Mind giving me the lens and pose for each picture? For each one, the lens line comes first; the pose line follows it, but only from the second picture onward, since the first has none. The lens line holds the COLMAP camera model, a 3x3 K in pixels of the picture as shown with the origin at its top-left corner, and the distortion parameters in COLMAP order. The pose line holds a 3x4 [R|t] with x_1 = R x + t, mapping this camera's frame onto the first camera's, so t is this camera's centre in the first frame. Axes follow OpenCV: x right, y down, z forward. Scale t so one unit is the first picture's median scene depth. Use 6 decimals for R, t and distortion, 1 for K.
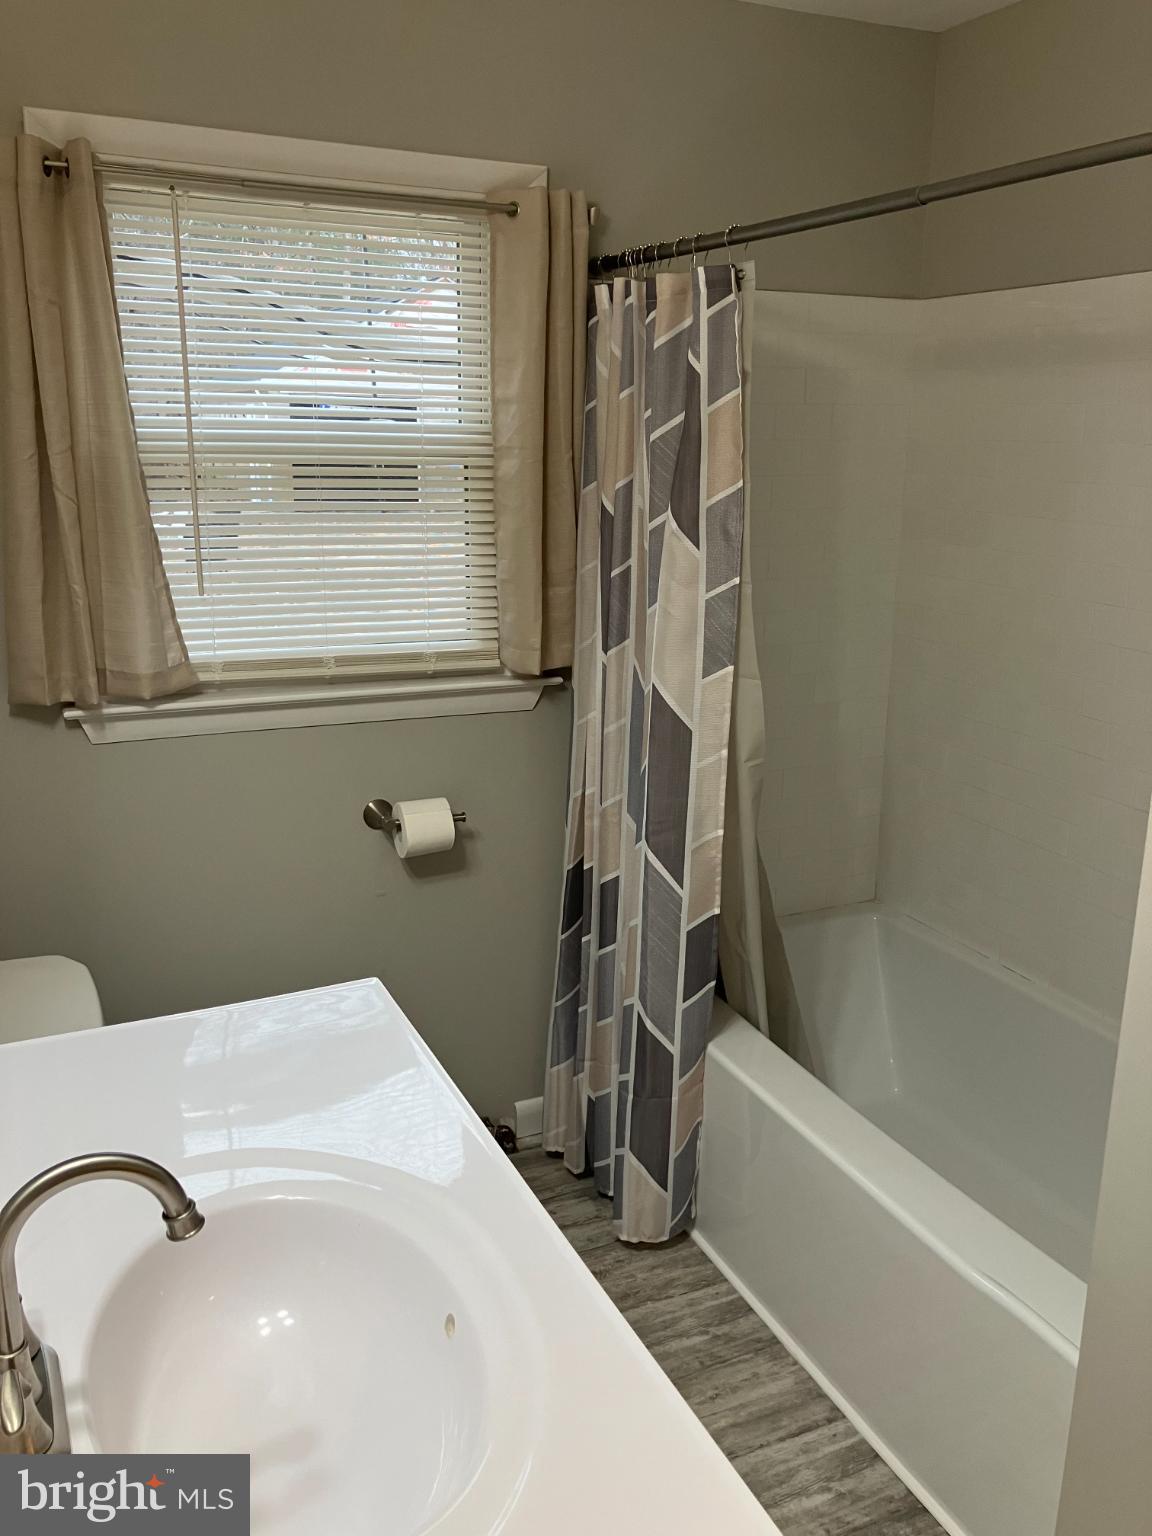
lens RADIAL K [[1259.9, 0, 587.2], [0, 1259.9, 765.7], [0, 0, 1]] dist [-0.001471, 0.013536]
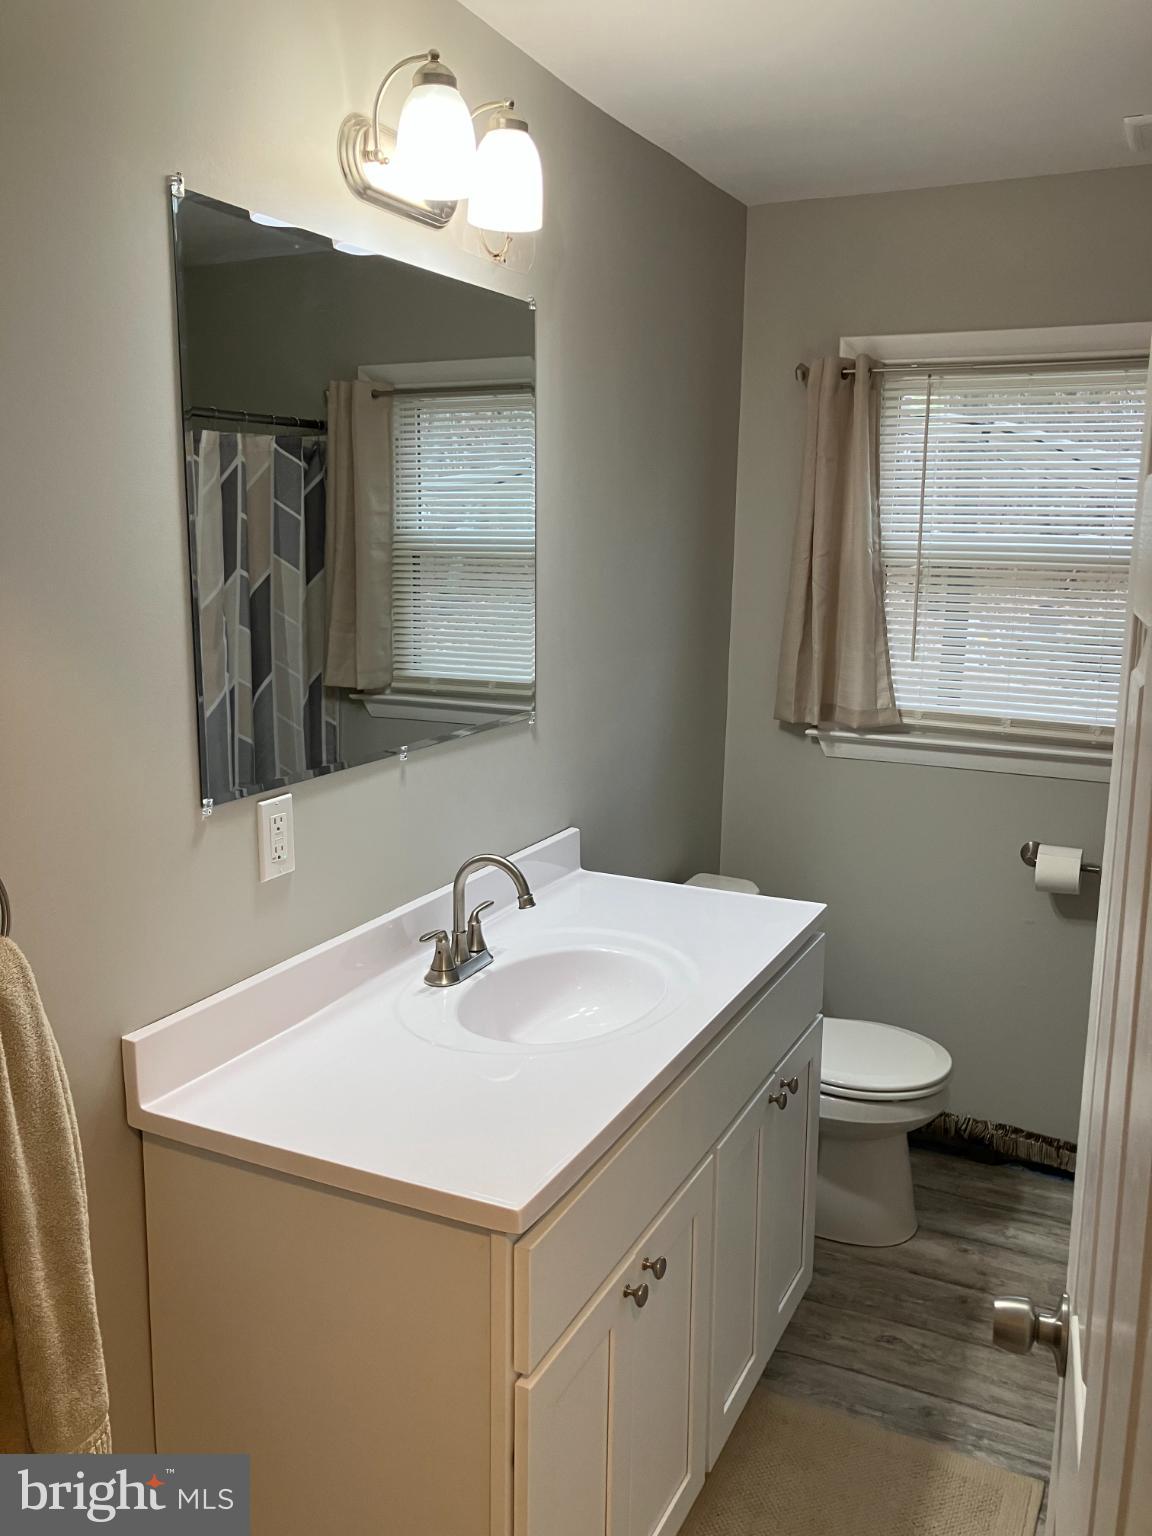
lens RADIAL K [[1269.7, 0, 597.3], [0, 1269.7, 769.9], [0, 0, 1]] dist [0.024653, 0.002557]
pose [[0.632279, 0.136573, -0.762608, 0.555936], [-0.206880, 0.978359, 0.003687, 0.047131], [0.746608, 0.155437, 0.646851, -0.134576]]
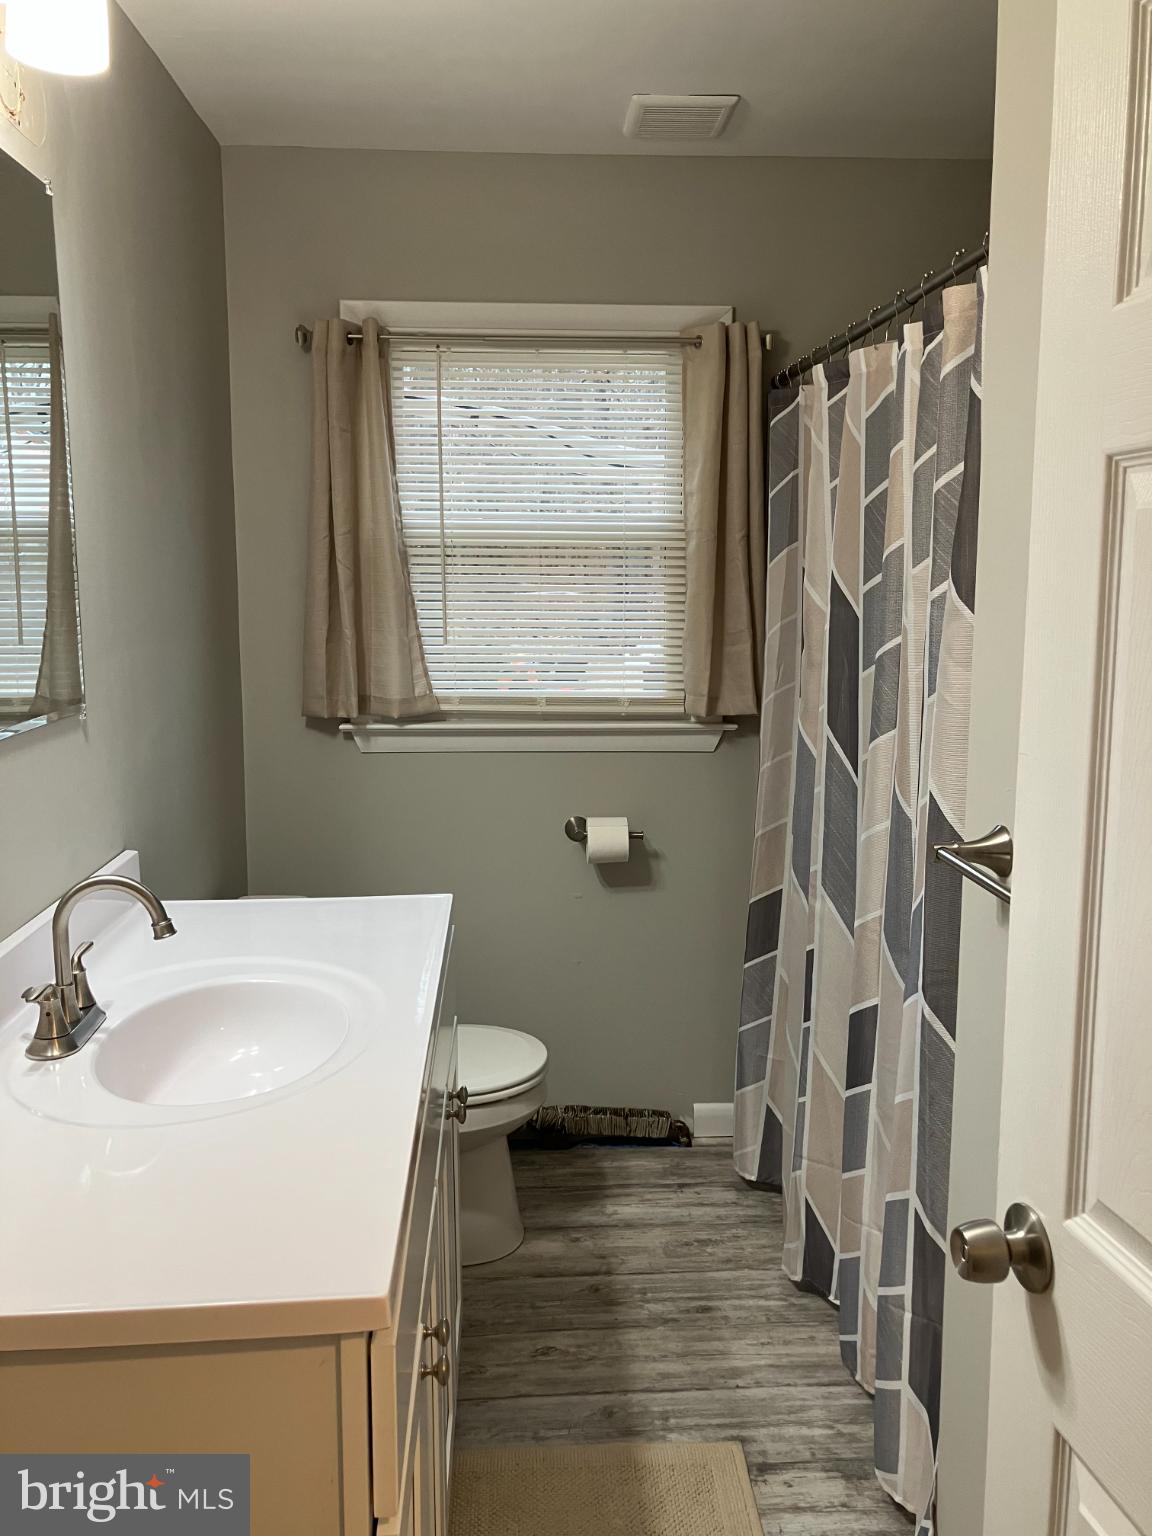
lens RADIAL K [[1269.7, 0, 597.3], [0, 1269.7, 769.9], [0, 0, 1]] dist [0.024653, 0.002557]
pose [[0.929042, 0.040367, -0.367767, 0.337319], [-0.081589, 0.991912, -0.097234, 0.111689], [0.360867, 0.120340, 0.924821, -0.153334]]
